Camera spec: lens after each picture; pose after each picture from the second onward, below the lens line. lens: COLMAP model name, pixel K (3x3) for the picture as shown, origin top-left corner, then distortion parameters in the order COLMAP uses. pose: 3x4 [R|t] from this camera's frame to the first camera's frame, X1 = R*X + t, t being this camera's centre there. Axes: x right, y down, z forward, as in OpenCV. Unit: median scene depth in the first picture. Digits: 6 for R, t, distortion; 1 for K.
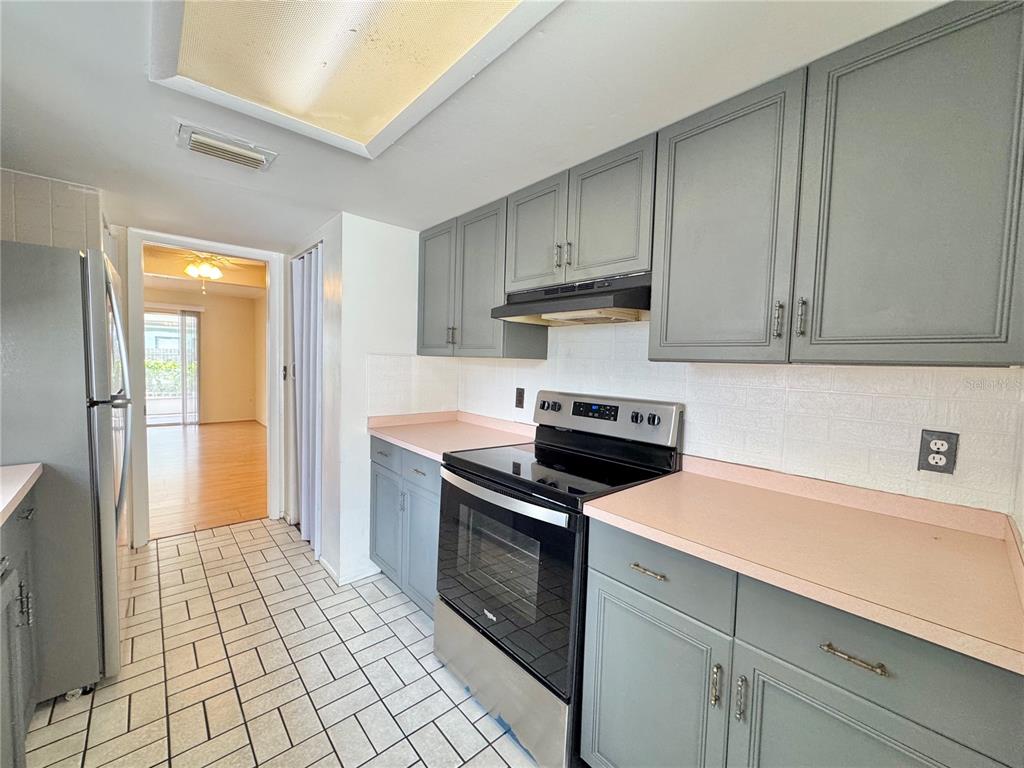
lens RADIAL K [[409.6, 0, 514.0], [0, 409.6, 384.1], [0, 0, 1]] dist [-0.000845, -0.000300]
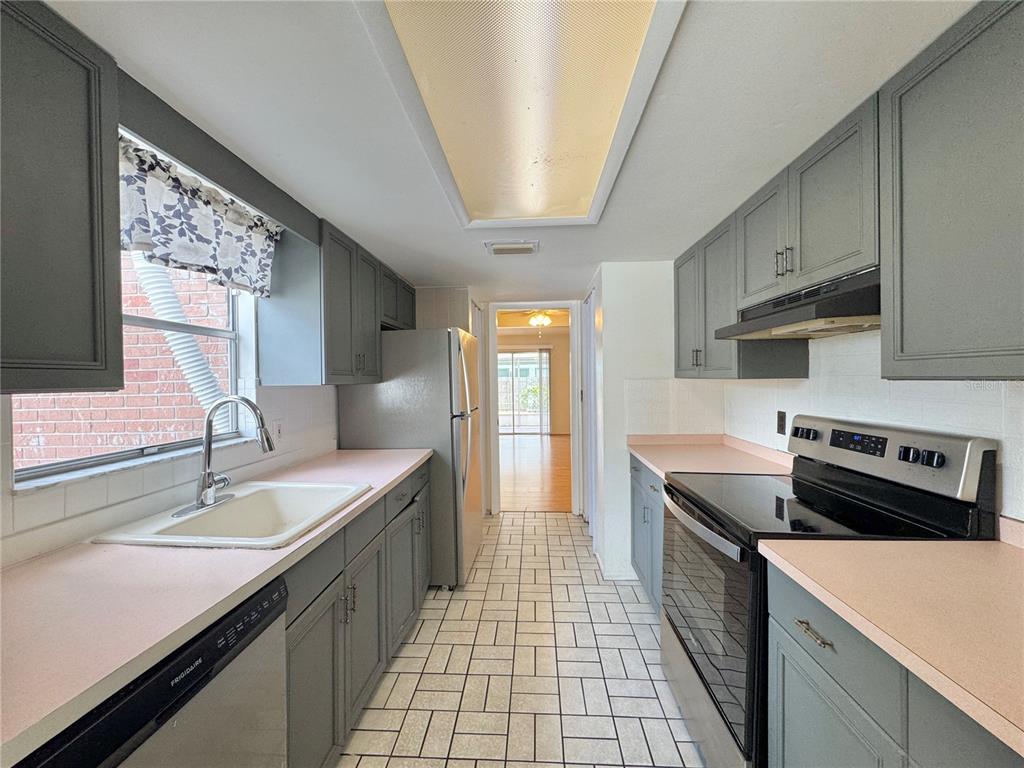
lens RADIAL K [[409.6, 0, 514.0], [0, 409.6, 384.1], [0, 0, 1]] dist [-0.000845, -0.000300]
pose [[0.710240, -0.028832, -0.703369, 0.279299], [-0.005437, 0.998906, -0.046436, -0.006246], [0.703939, 0.036805, 0.709306, -0.028581]]
